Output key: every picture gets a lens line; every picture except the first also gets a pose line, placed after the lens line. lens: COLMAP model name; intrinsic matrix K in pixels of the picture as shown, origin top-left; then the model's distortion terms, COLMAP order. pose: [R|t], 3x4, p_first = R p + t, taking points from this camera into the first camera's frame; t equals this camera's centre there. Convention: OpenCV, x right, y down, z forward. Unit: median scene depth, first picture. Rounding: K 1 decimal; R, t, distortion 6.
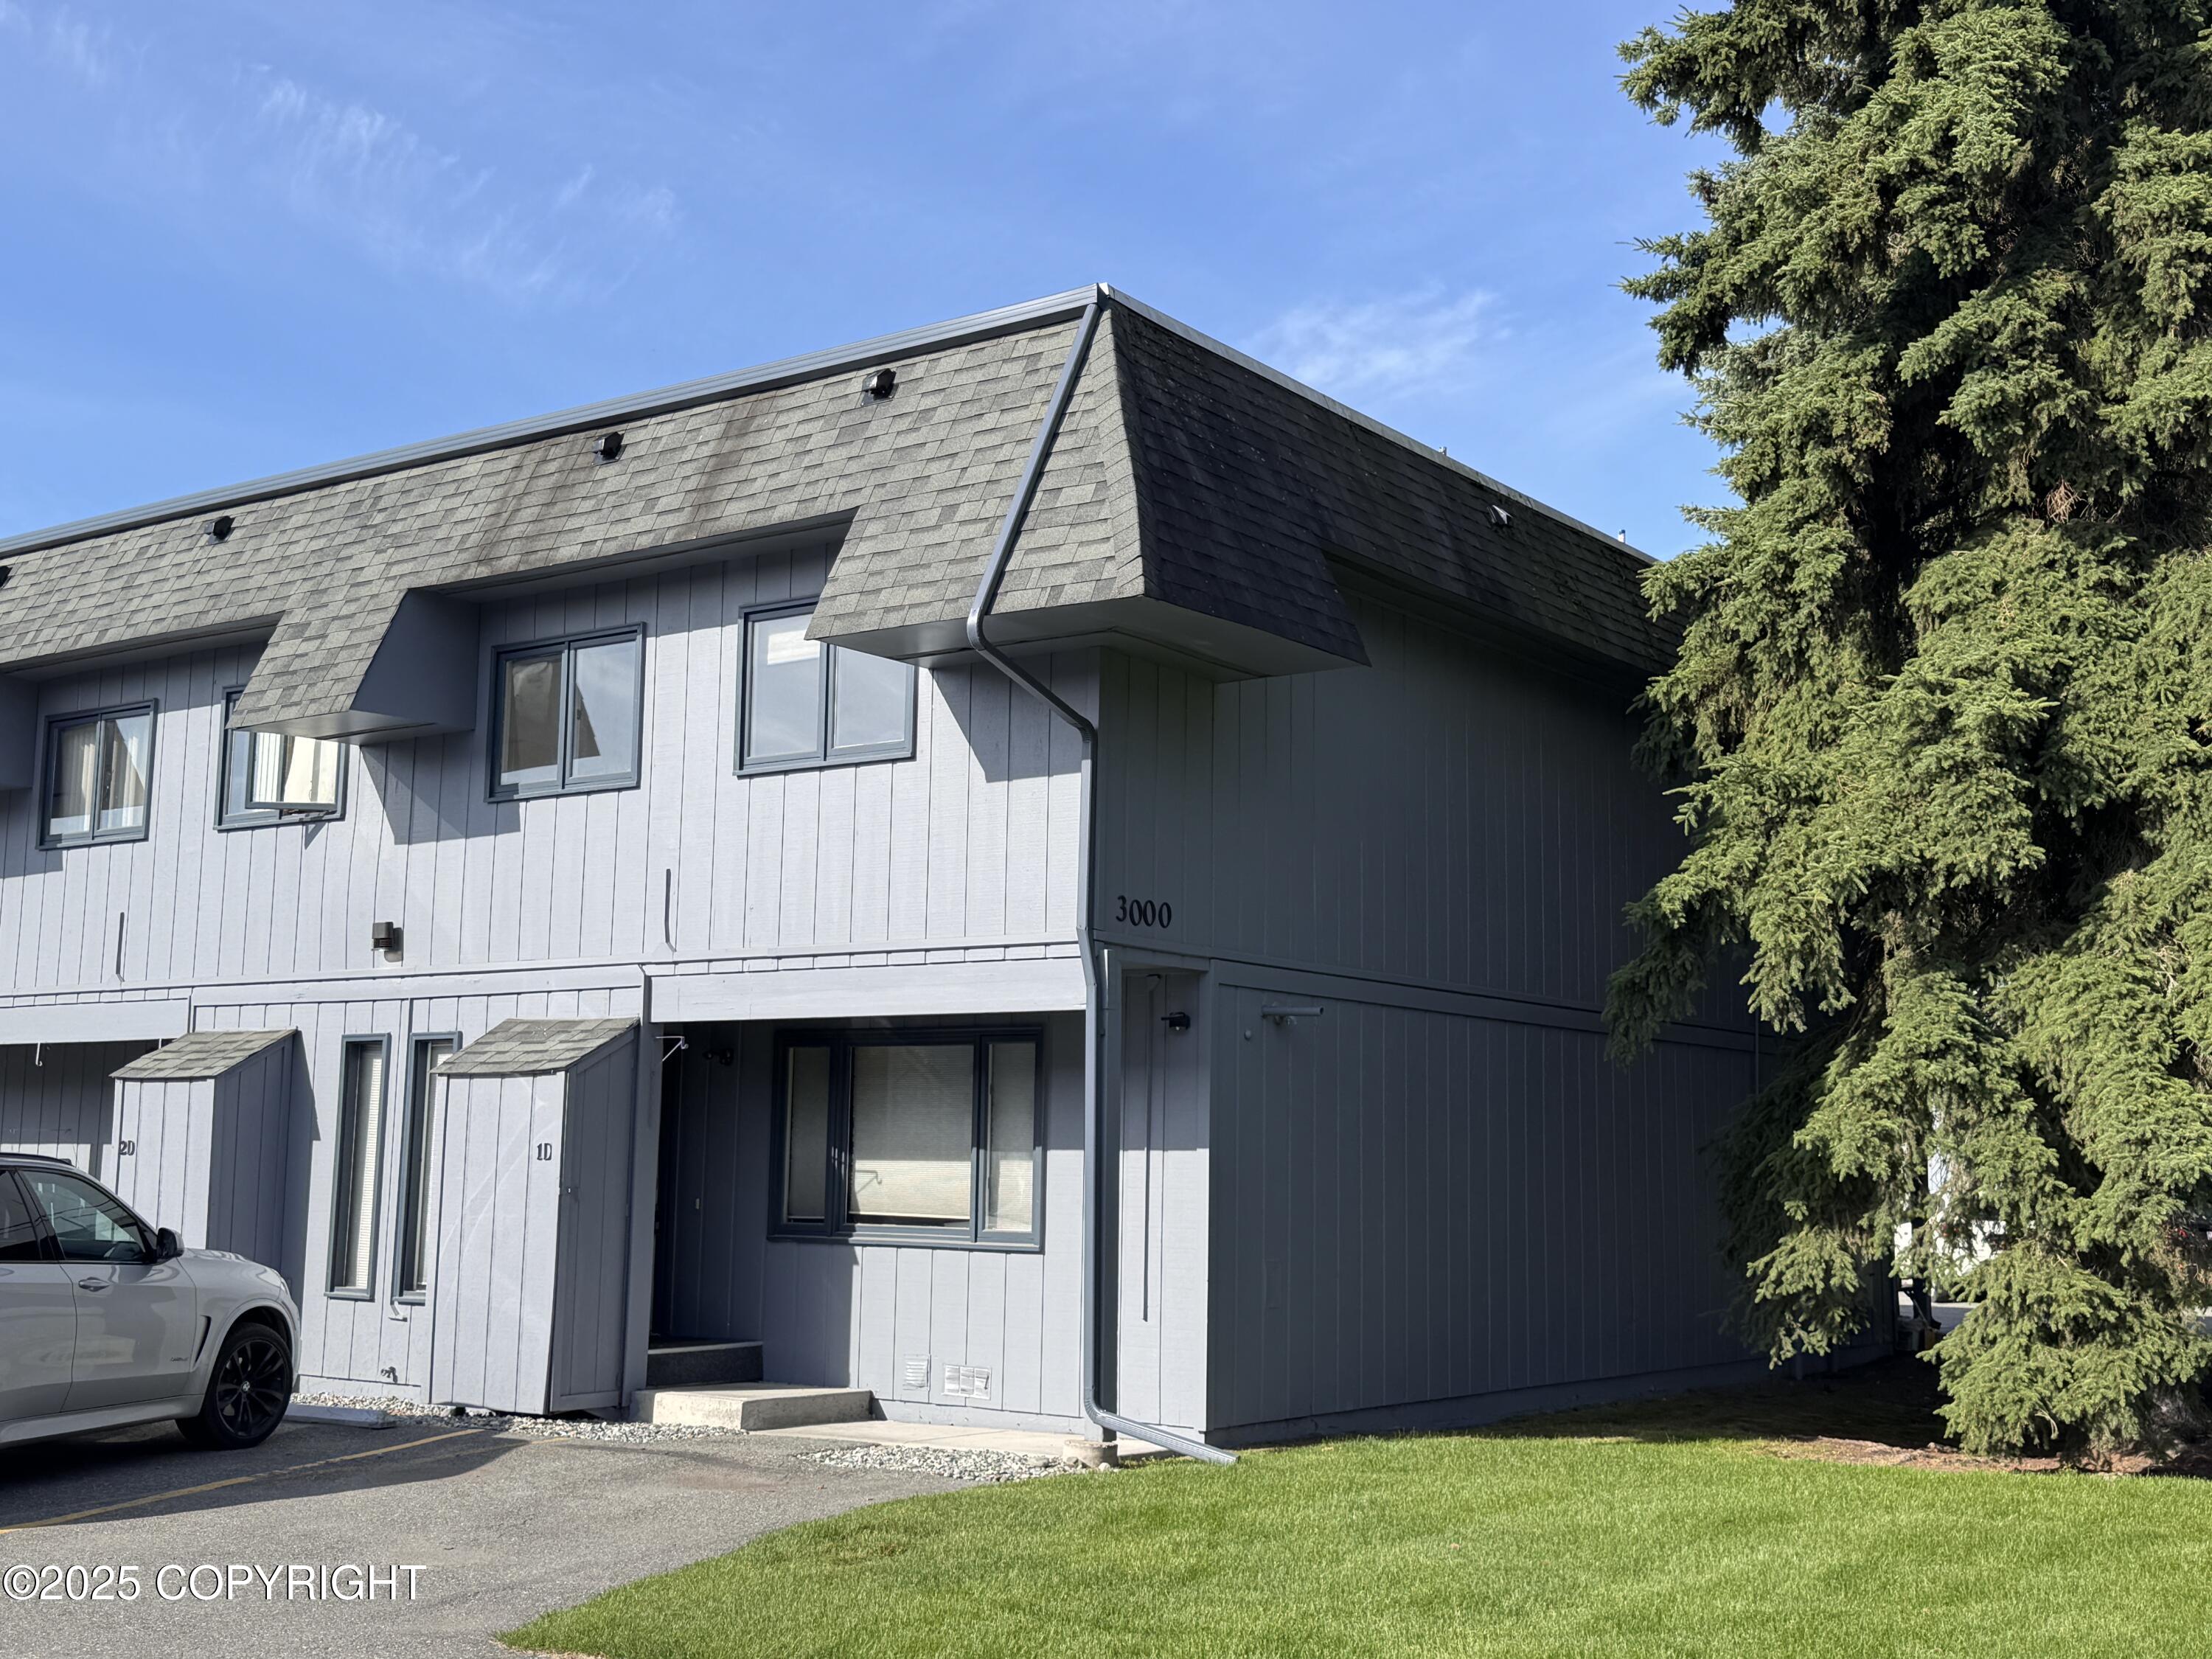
lens RADIAL K [[2462.9, 0, 1106.0], [0, 2462.9, 829.5], [0, 0, 1]] dist [0.208870, -0.493229]
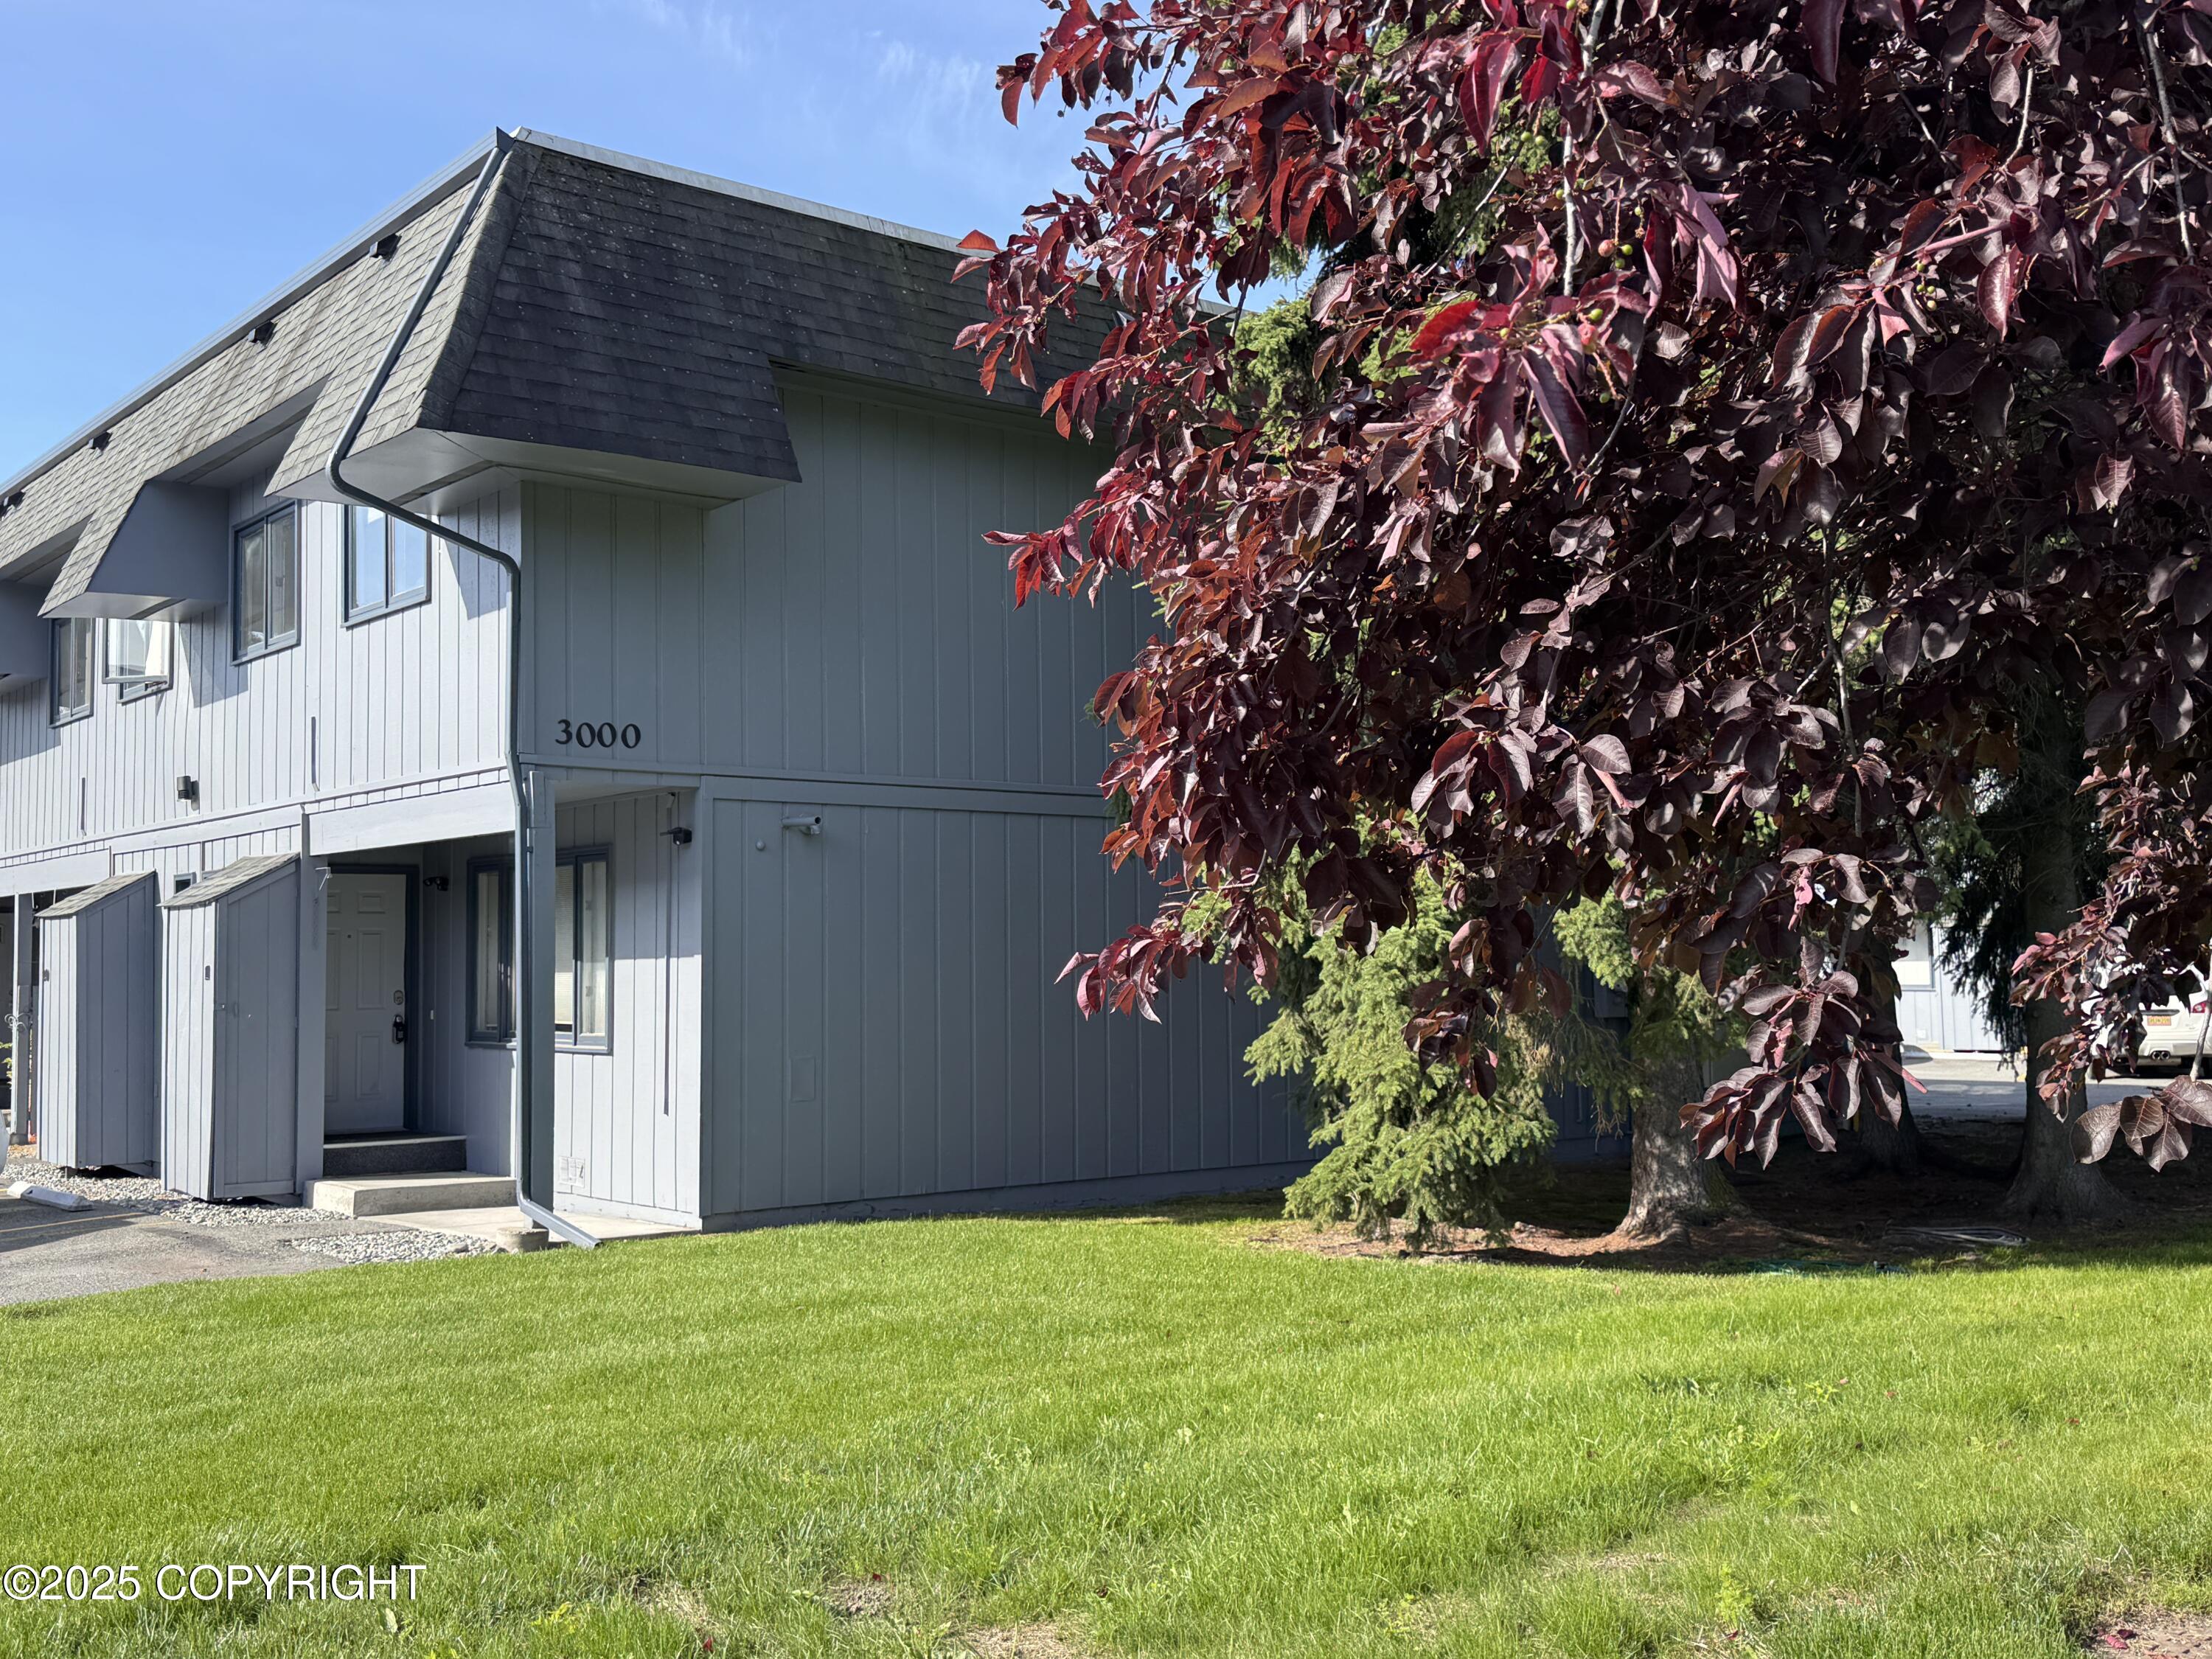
lens RADIAL K [[2218.4, 0, 1107.1], [0, 2218.4, 838.7], [0, 0, 1]] dist [0.190016, -0.368941]
pose [[0.964786, -0.040329, -0.259925, 0.430726], [0.059346, 0.996071, 0.065733, 0.025606], [0.256253, -0.078843, 0.963389, 0.121403]]
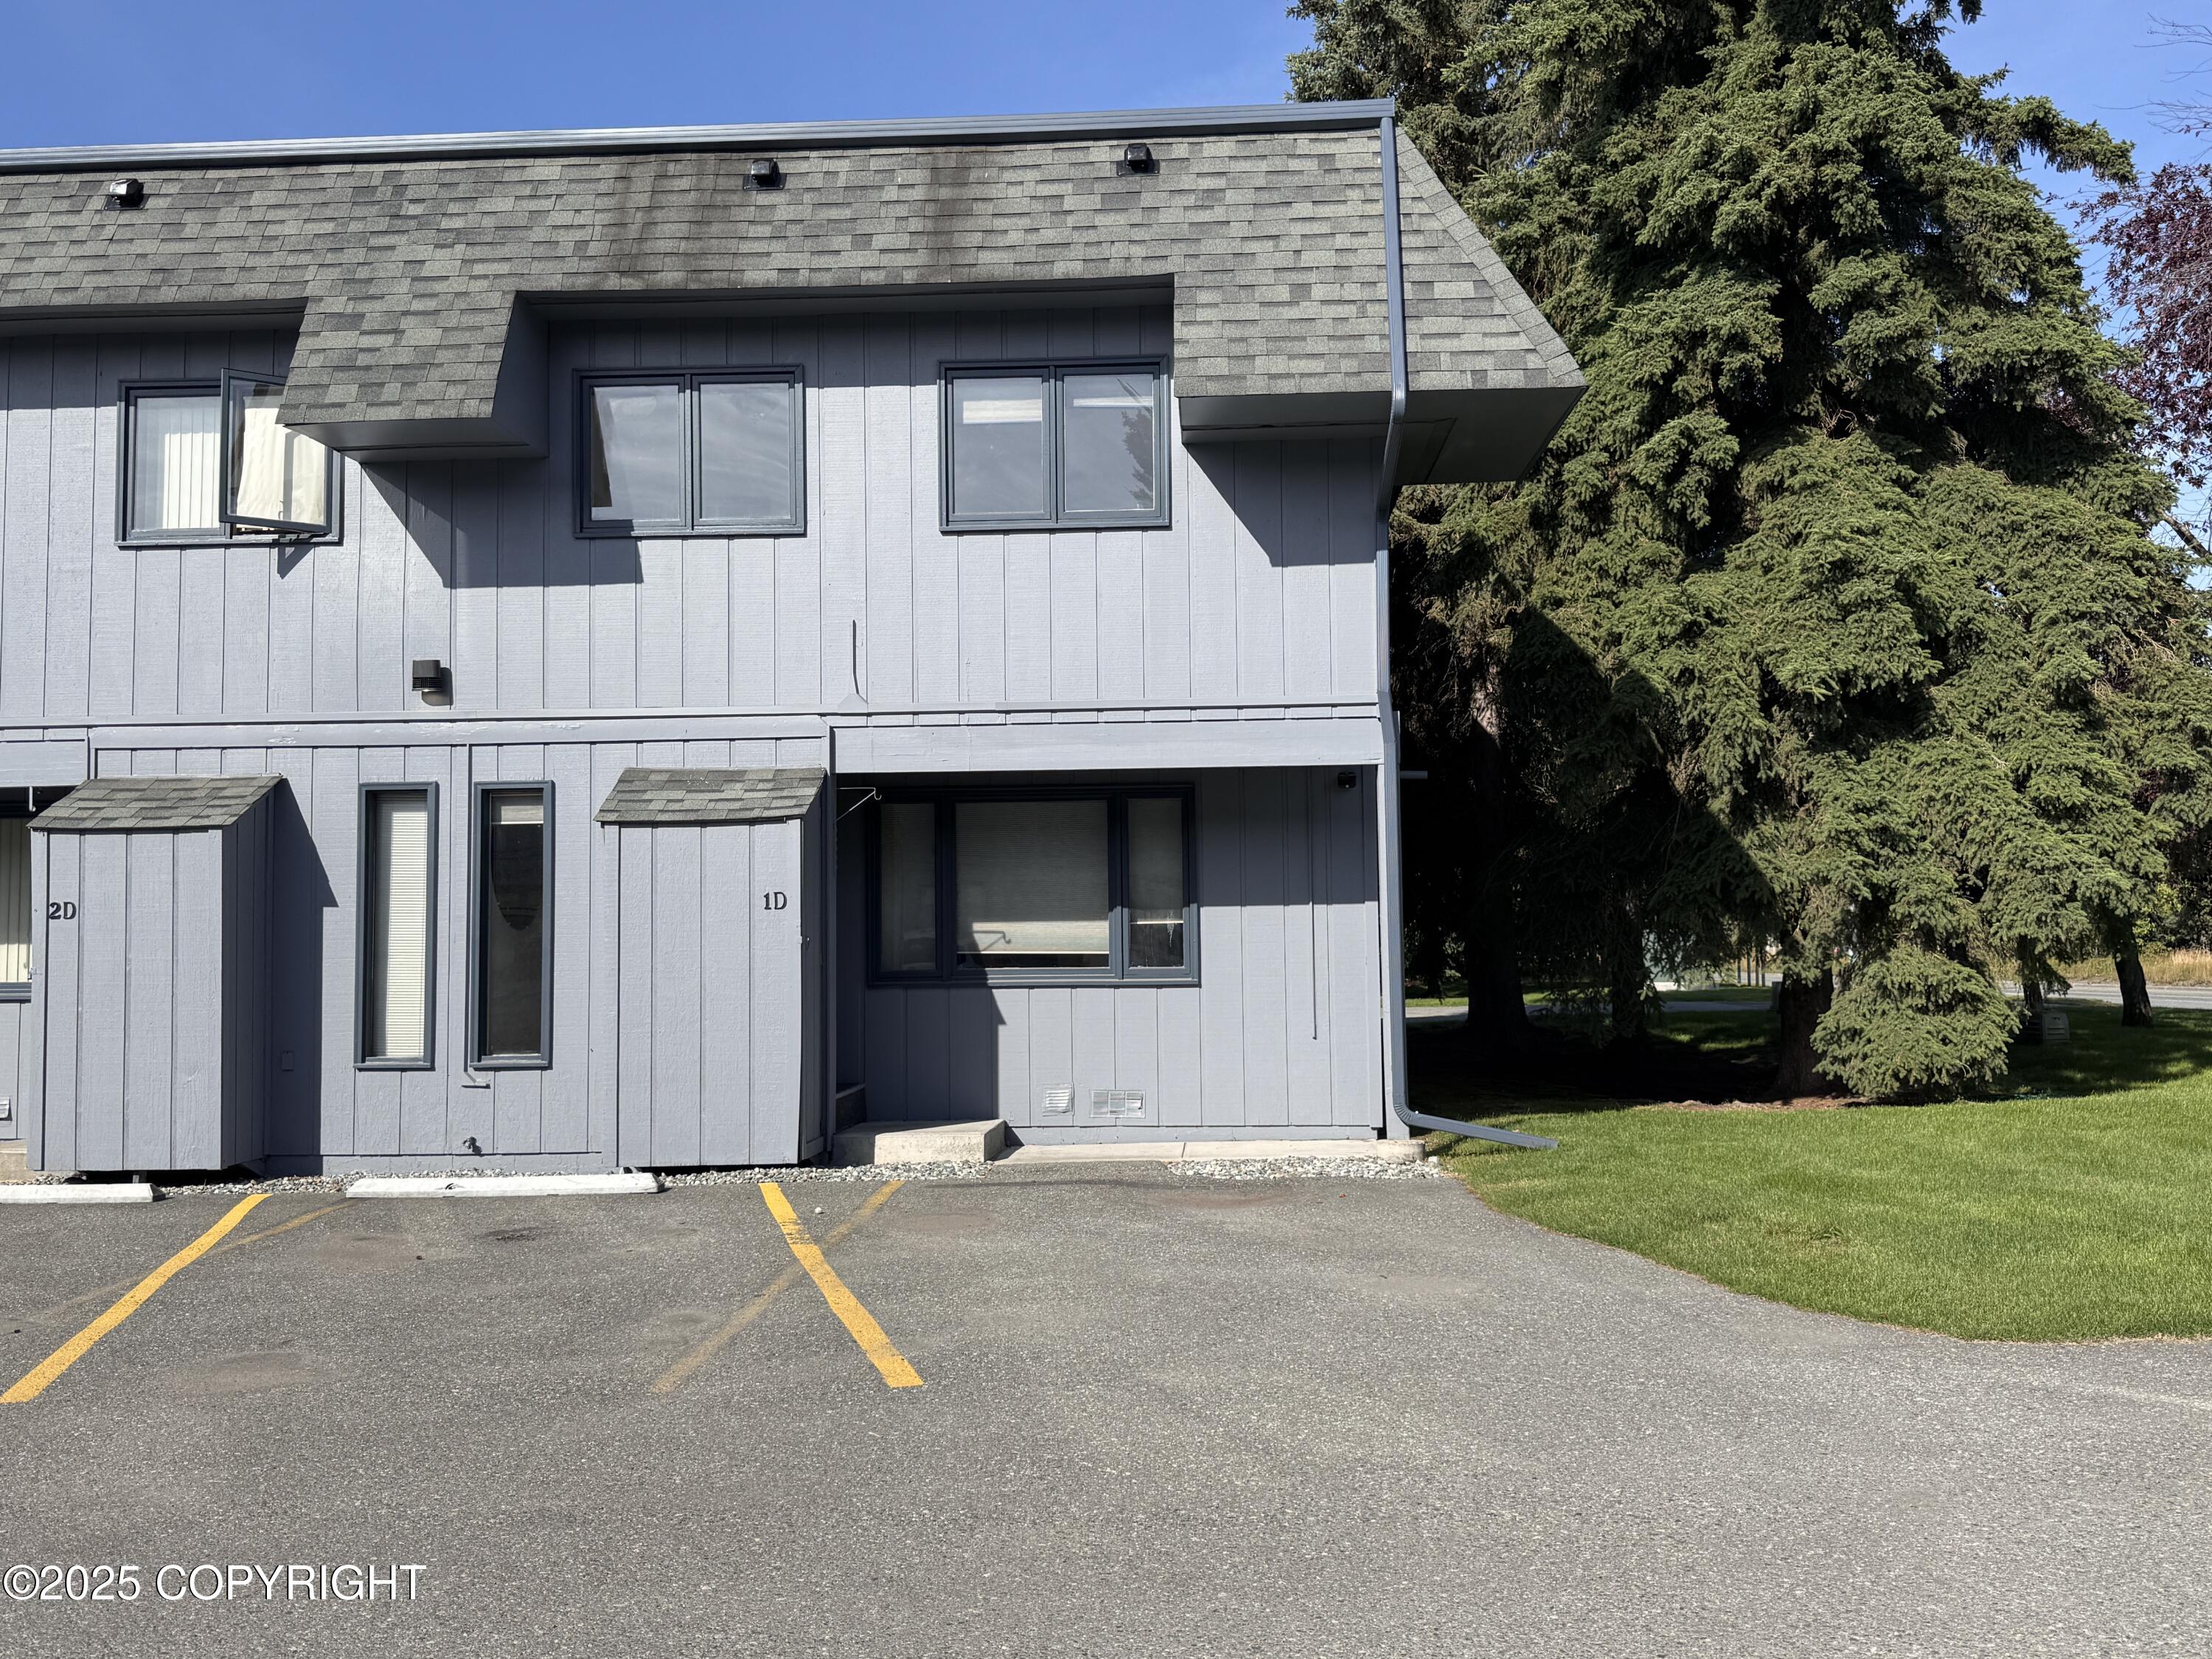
lens RADIAL K [[1864.7, 0, 1106.0], [0, 1864.7, 829.5], [0, 0, 1]] dist [0.151639, -0.319732]
pose [[0.839623, 0.006962, 0.543125, -0.508960], [-0.047061, 0.997090, 0.059971, 0.050907], [-0.541127, -0.075913, 0.837507, 0.315339]]
